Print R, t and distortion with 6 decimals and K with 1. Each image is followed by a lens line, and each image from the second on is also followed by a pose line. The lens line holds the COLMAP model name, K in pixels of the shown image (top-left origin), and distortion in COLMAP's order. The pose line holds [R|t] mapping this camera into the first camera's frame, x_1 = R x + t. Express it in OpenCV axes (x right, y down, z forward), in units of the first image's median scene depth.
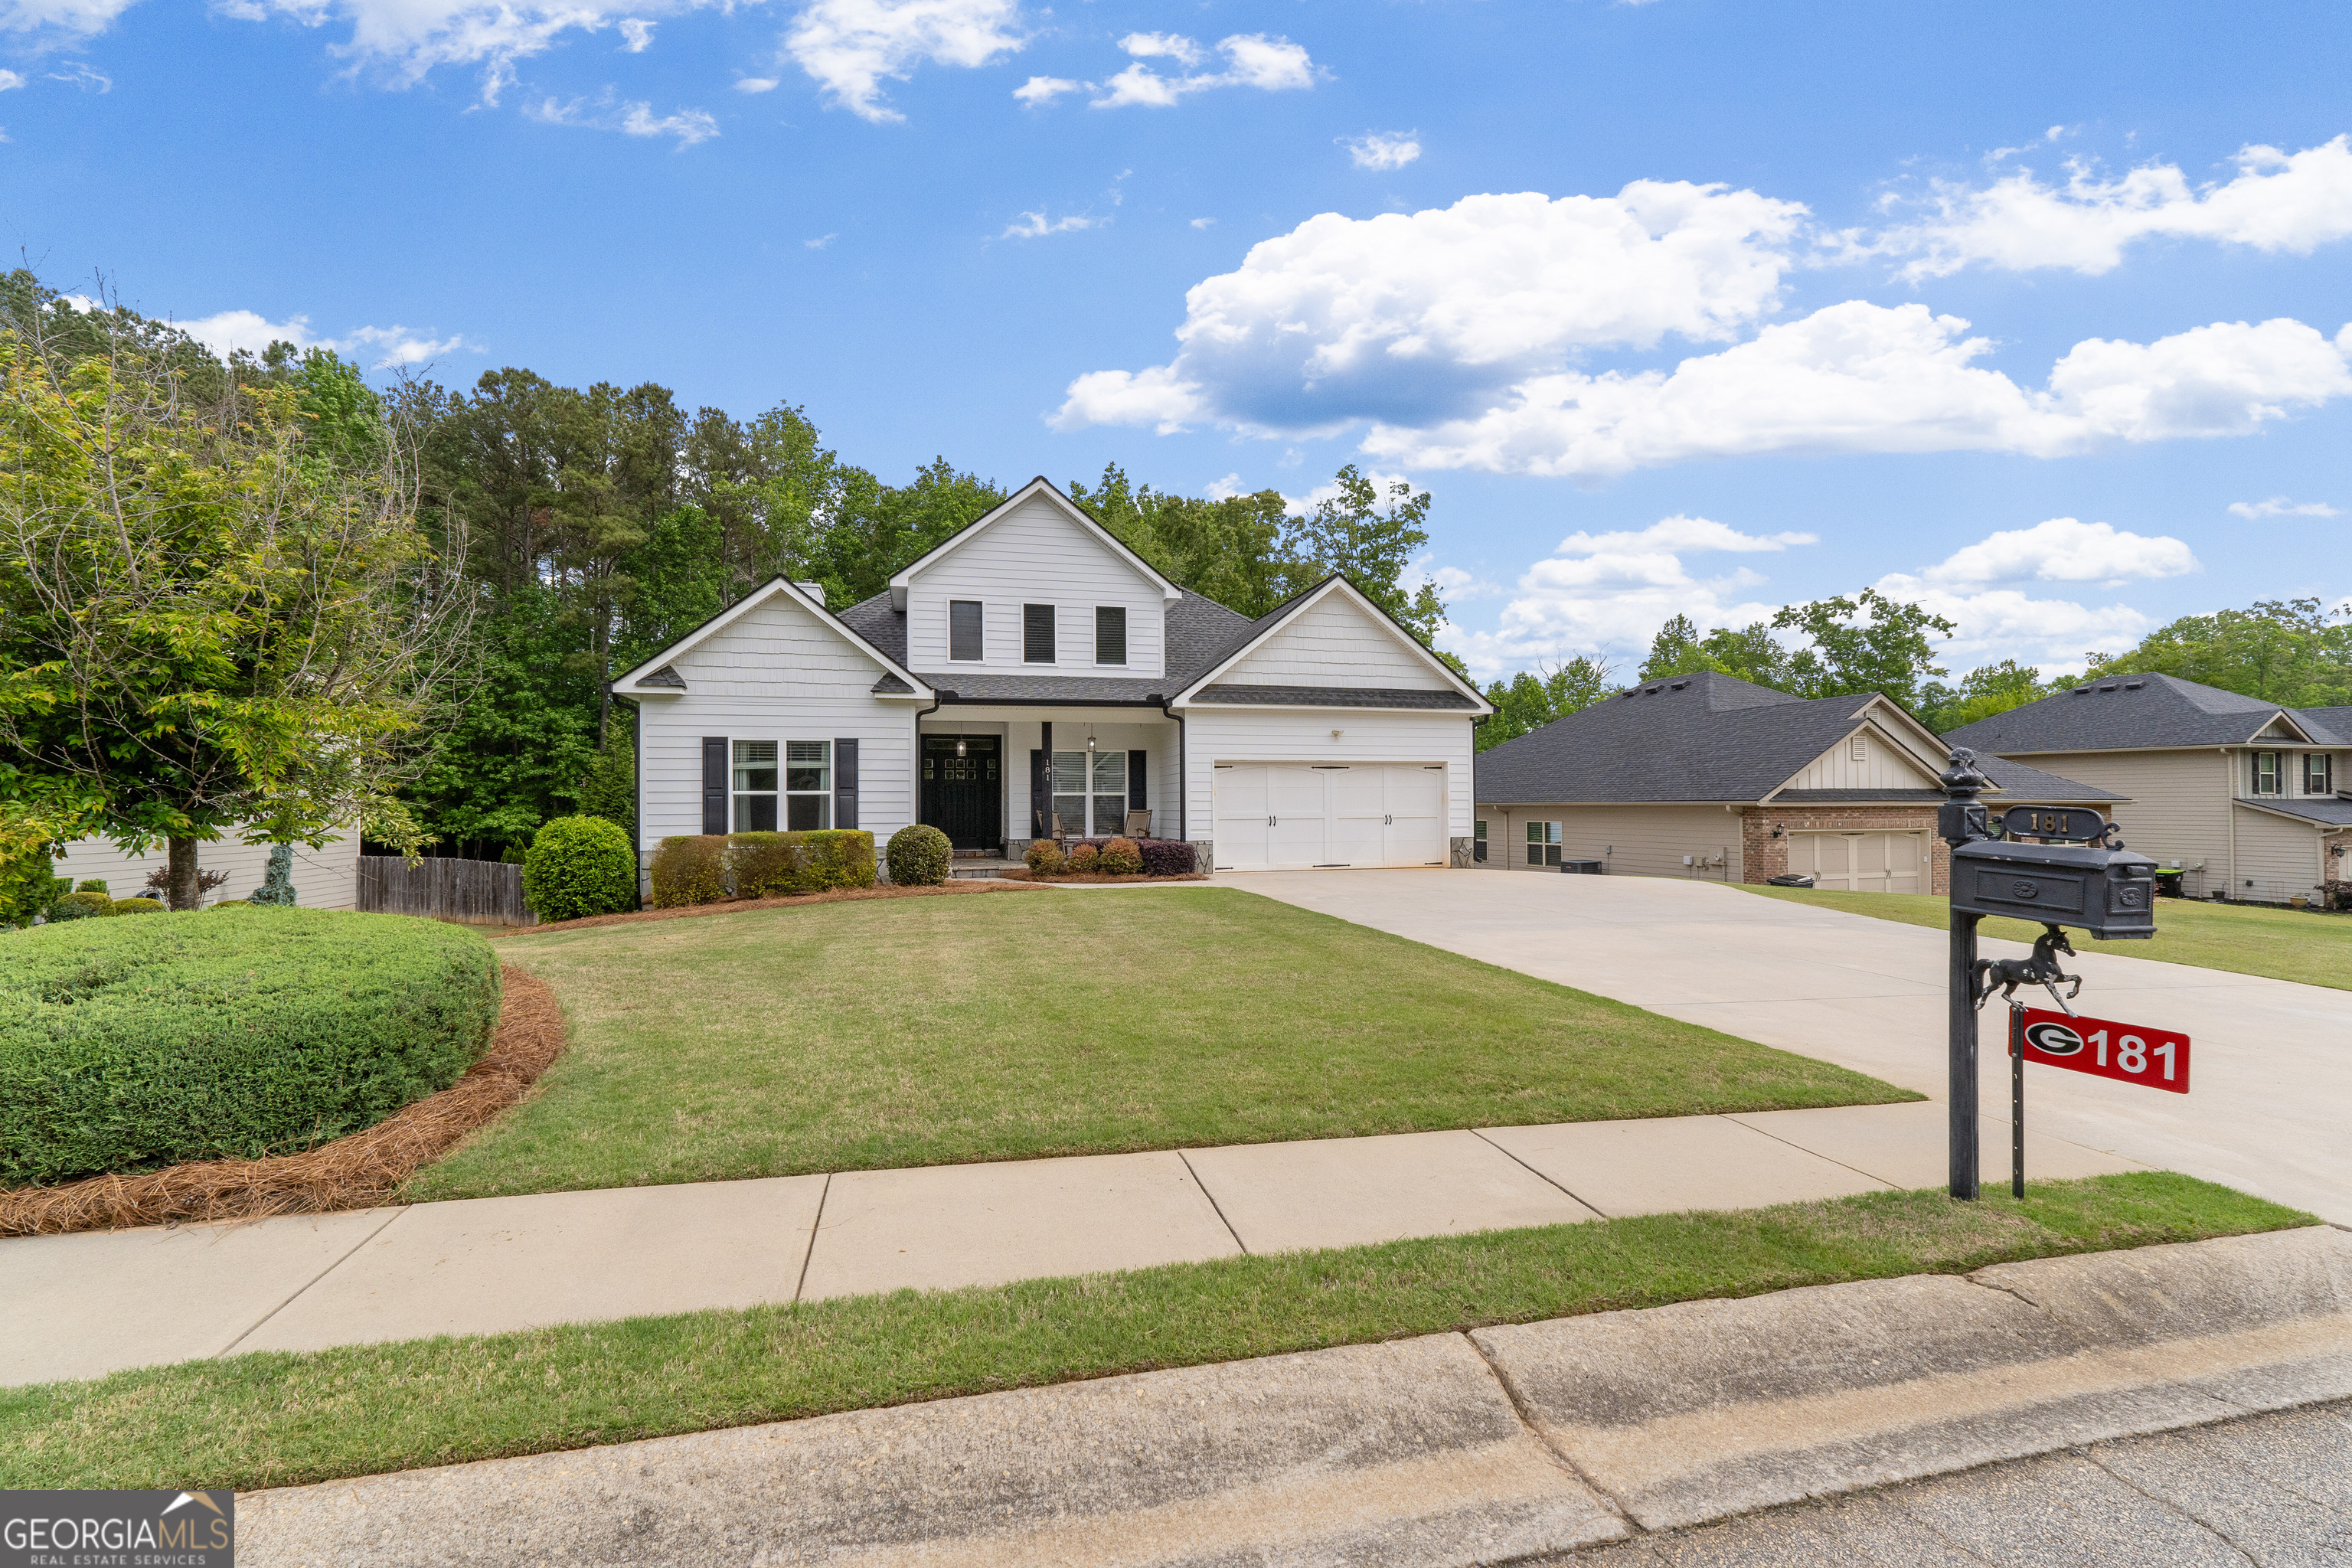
lens RADIAL K [[1010.7, 0, 1182.8], [0, 1010.7, 783.9], [0, 0, 1]] dist [0.007376, -0.000259]
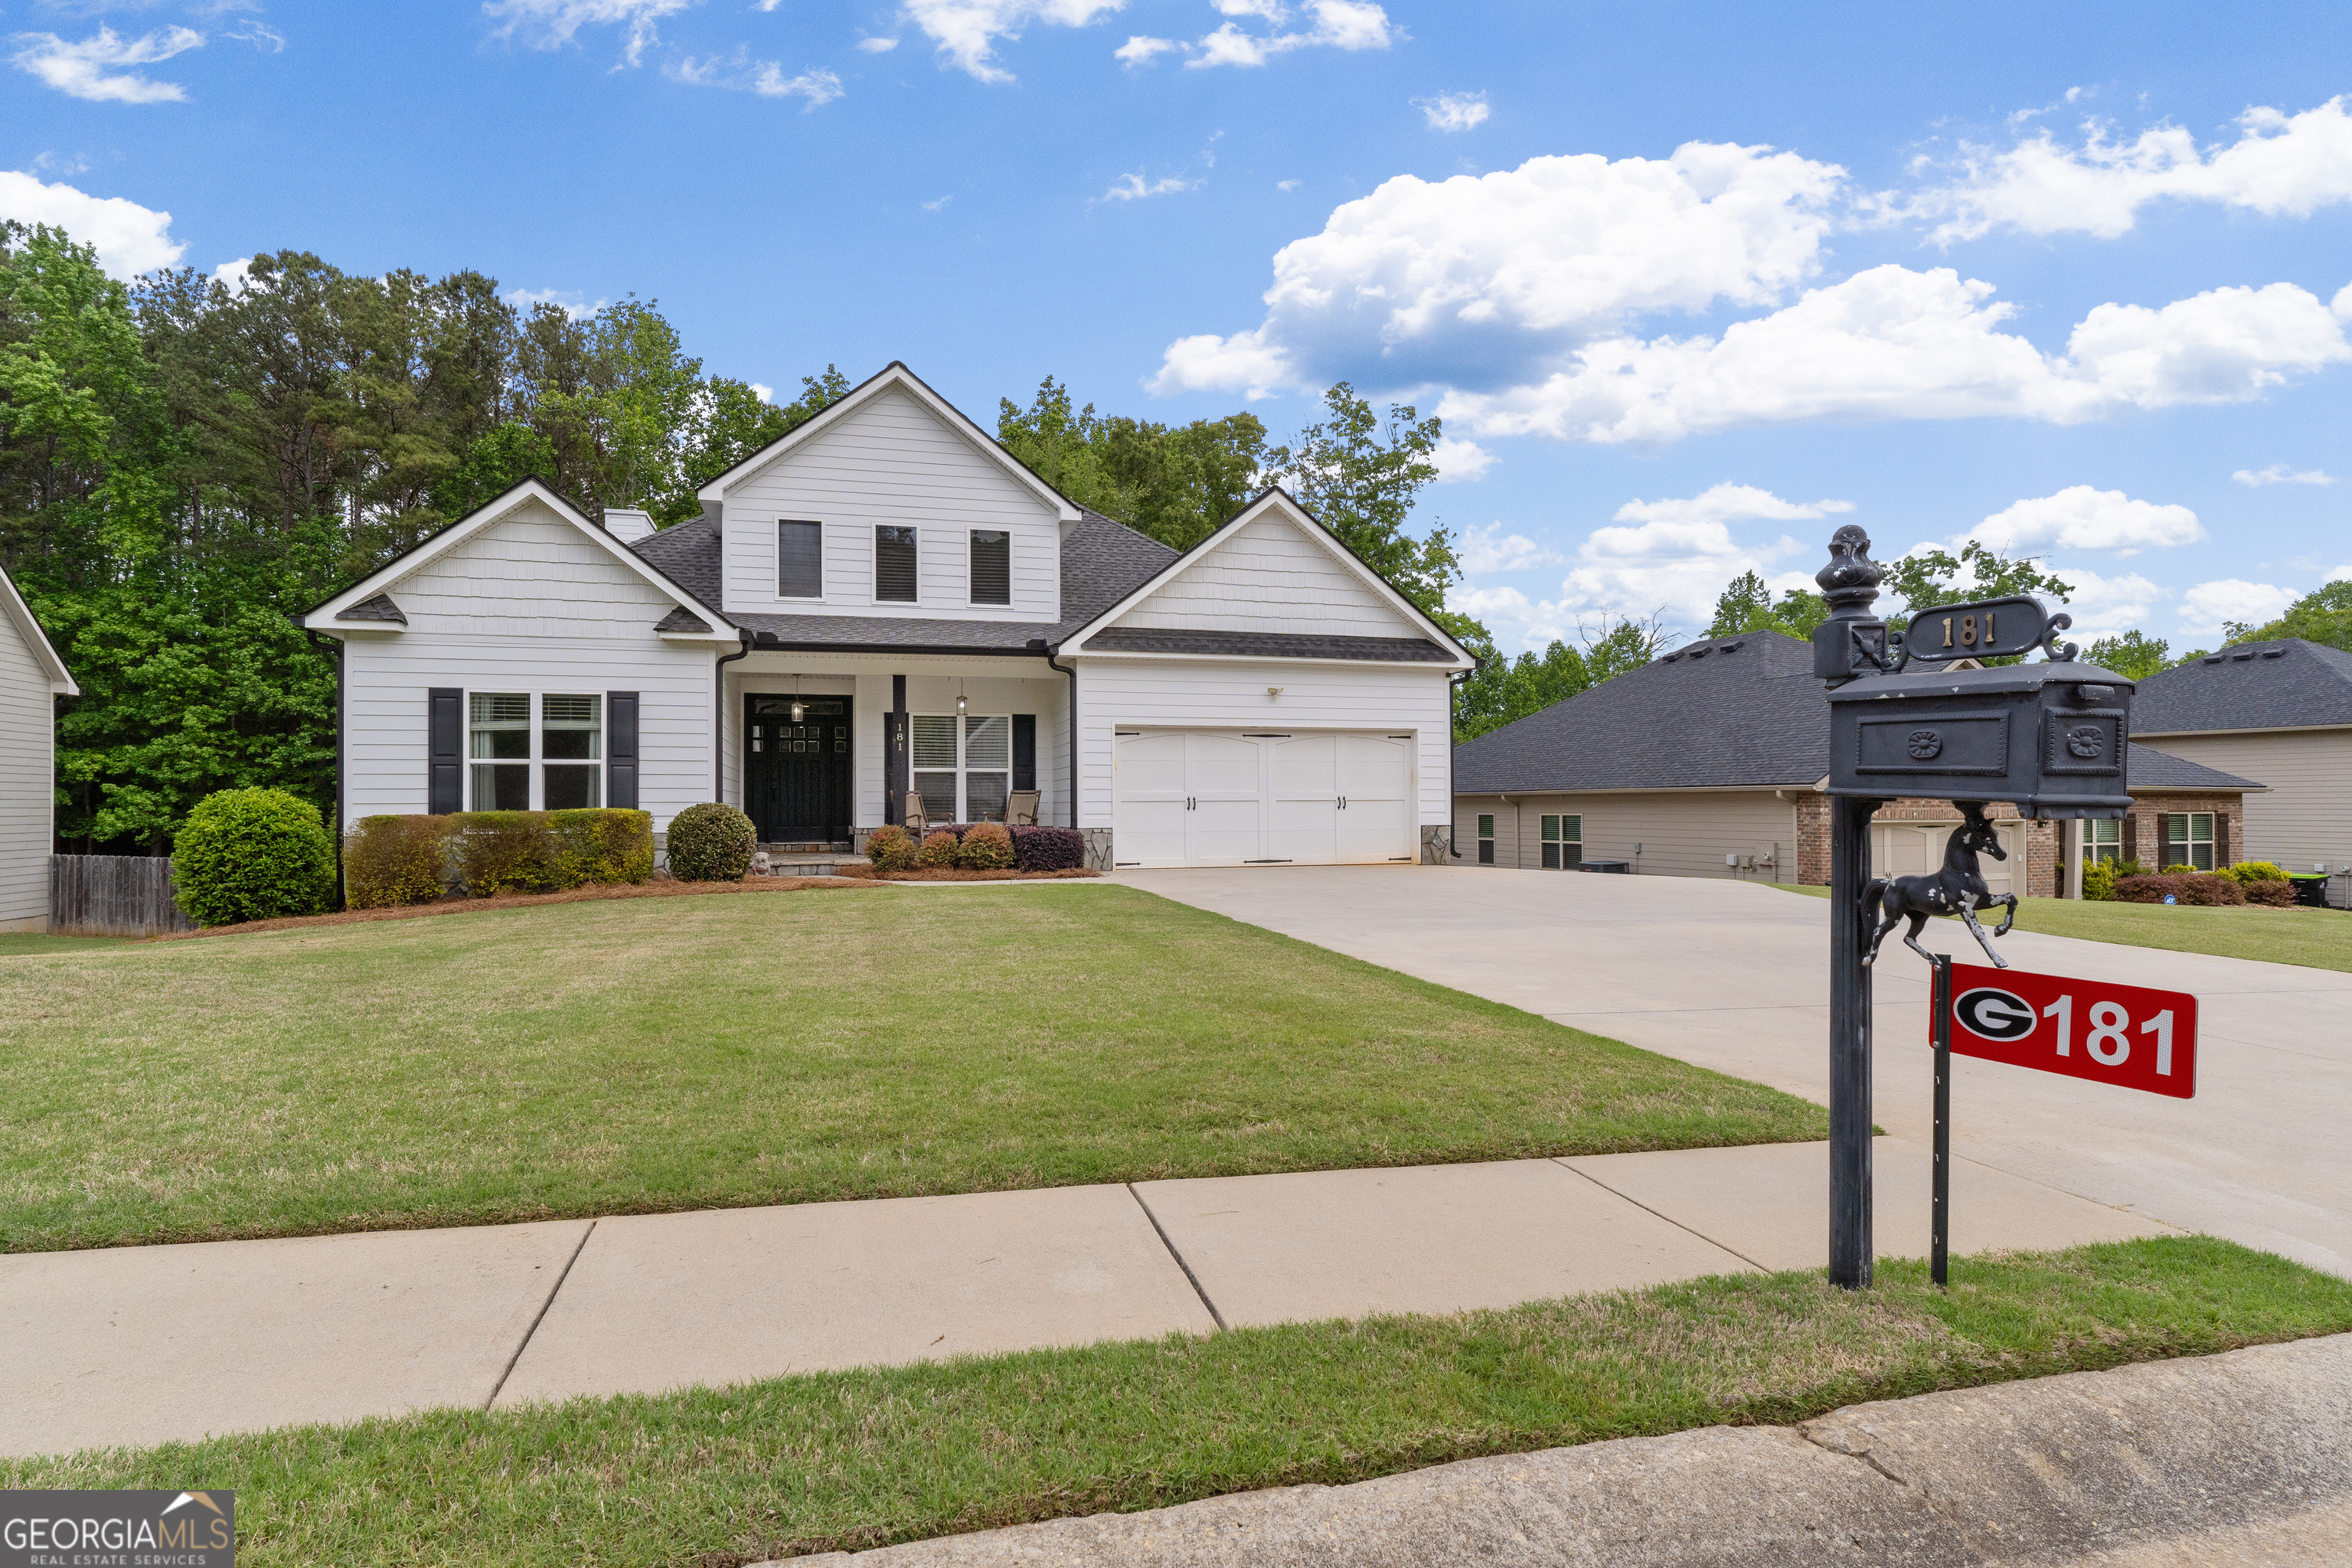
lens RADIAL K [[1230.6, 0, 1187.0], [0, 1230.6, 783.4], [0, 0, 1]] dist [-0.004068, -0.000610]
pose [[0.999727, 0.001220, 0.023318, 0.064203], [-0.001258, 0.999998, 0.001626, 0.020063], [-0.023316, -0.001655, 0.999727, 0.051532]]
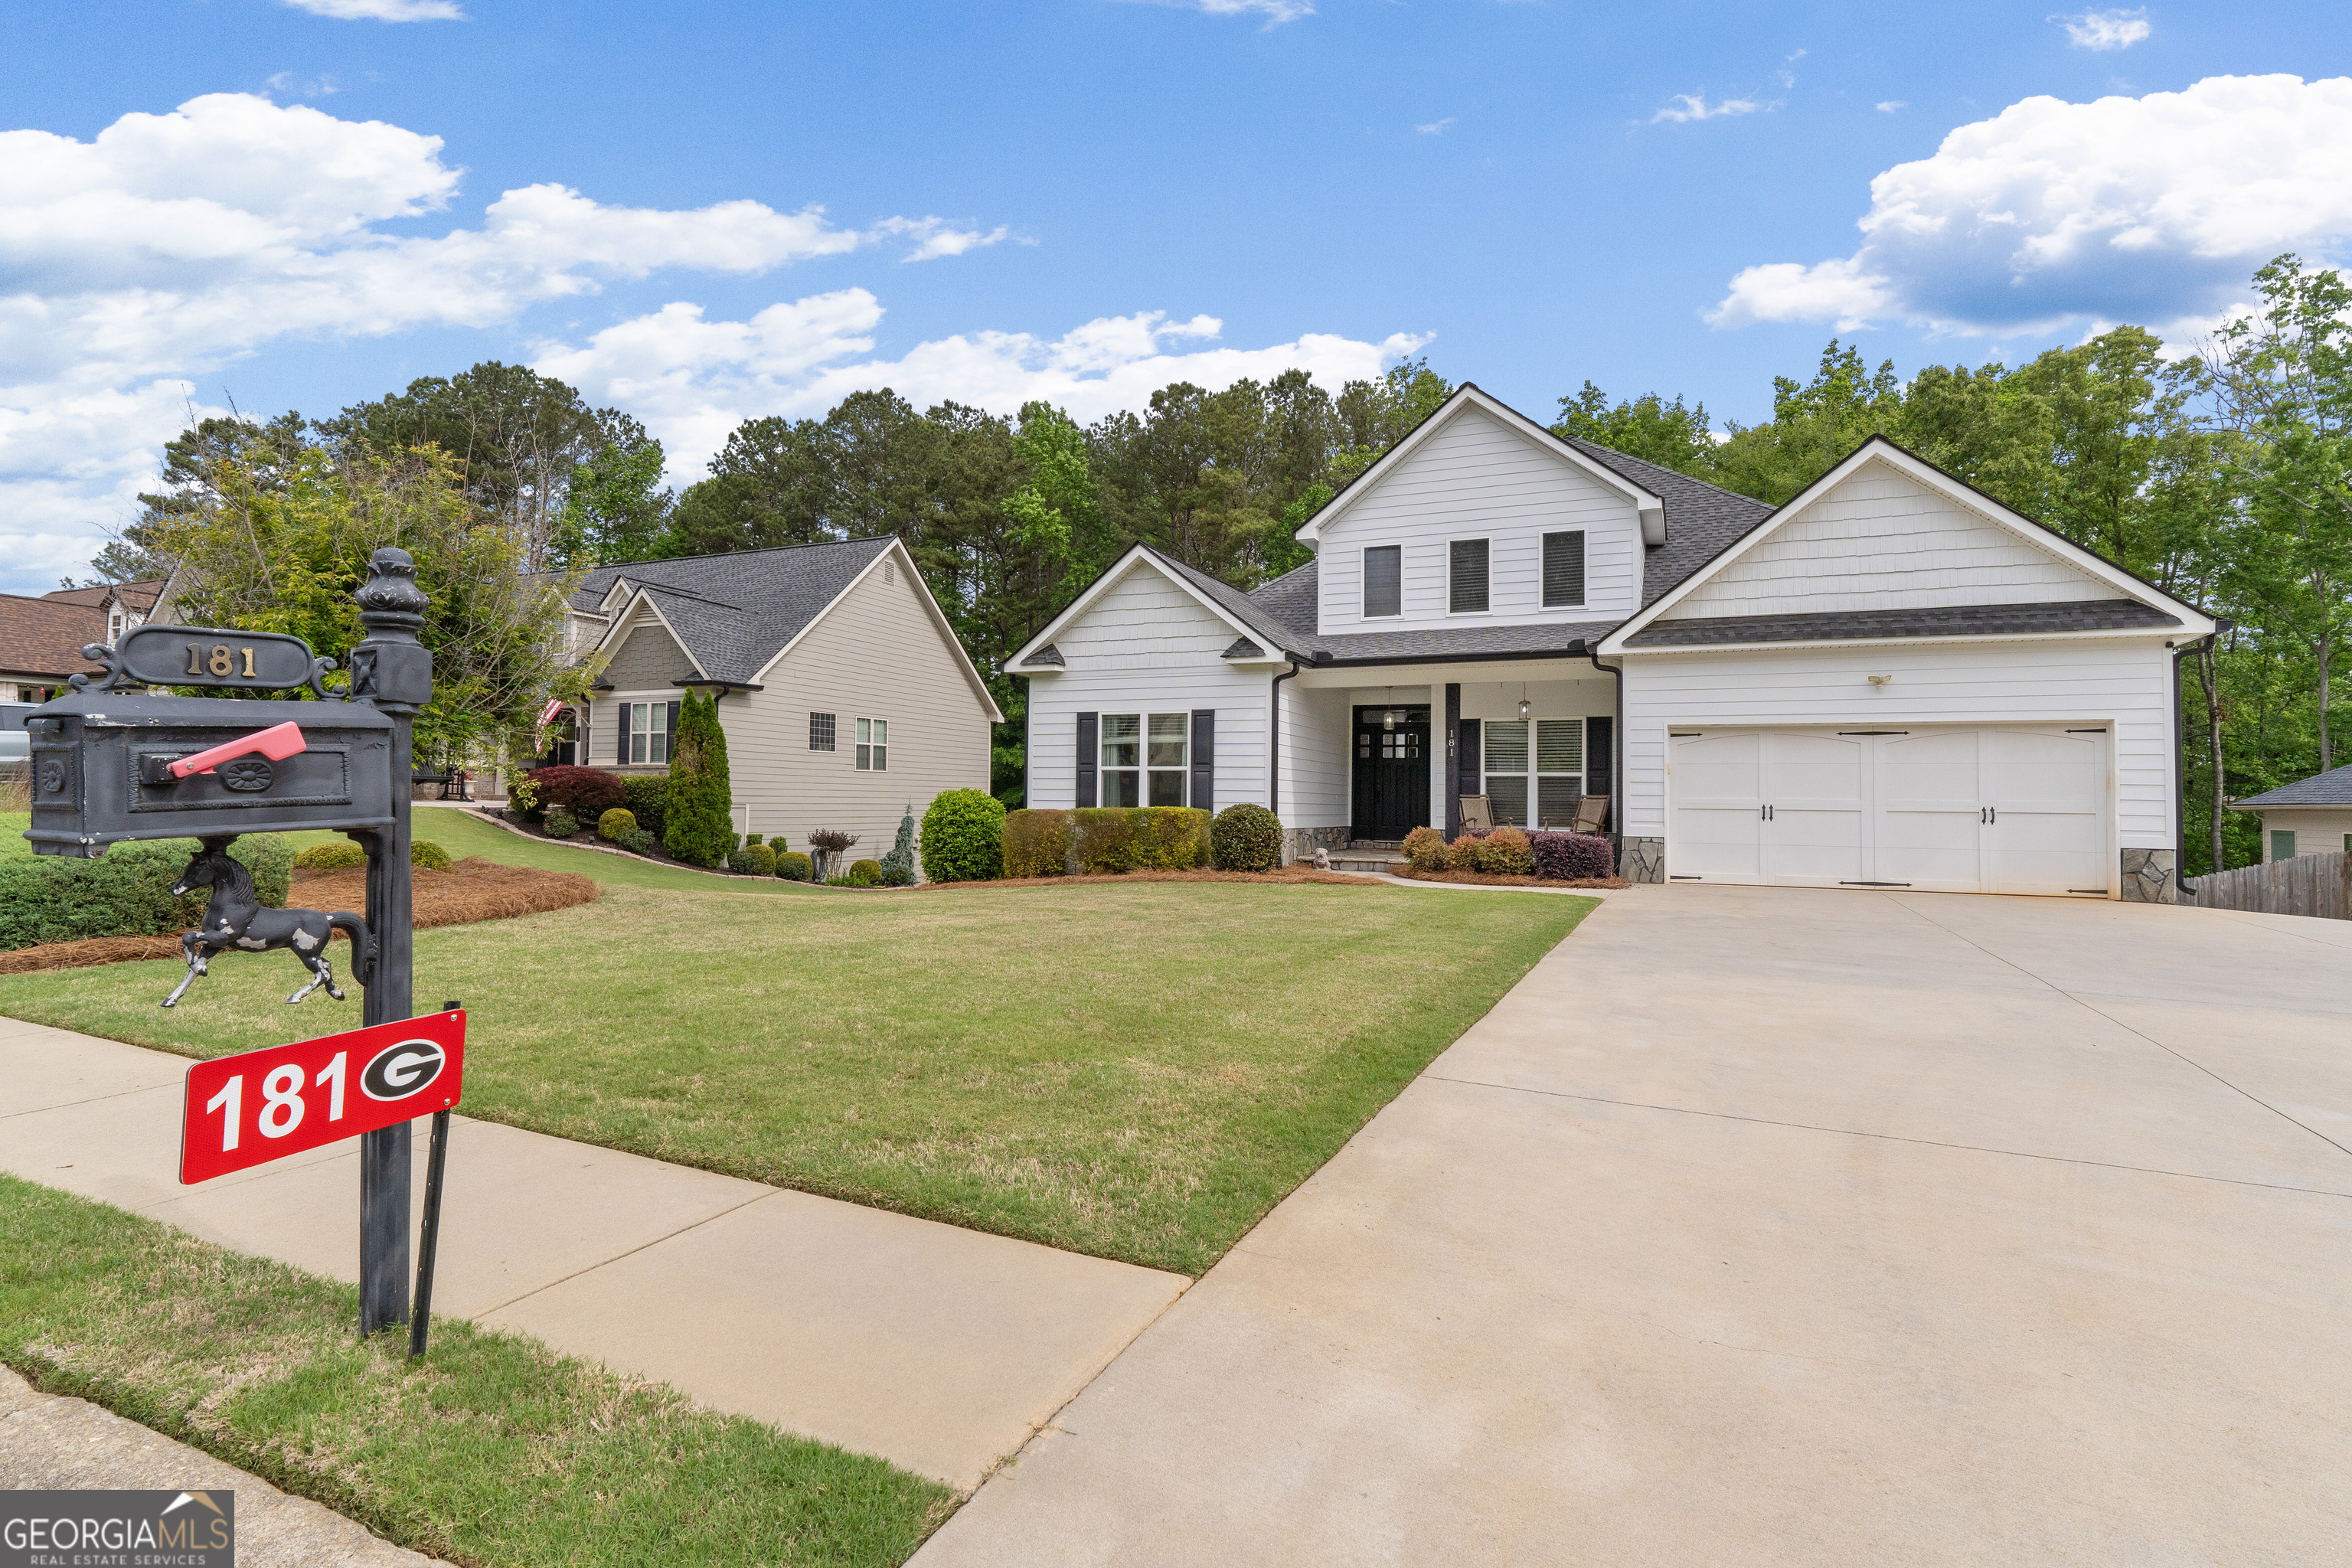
lens RADIAL K [[1155.7, 0, 1177.4], [0, 1155.7, 769.9], [0, 0, 1]] dist [0.001098, -0.000310]
pose [[0.785937, -0.000778, -0.618306, 0.264319], [-0.004422, 0.999967, -0.006879, 0.015197], [0.618291, 0.008141, 0.785907, 0.138503]]
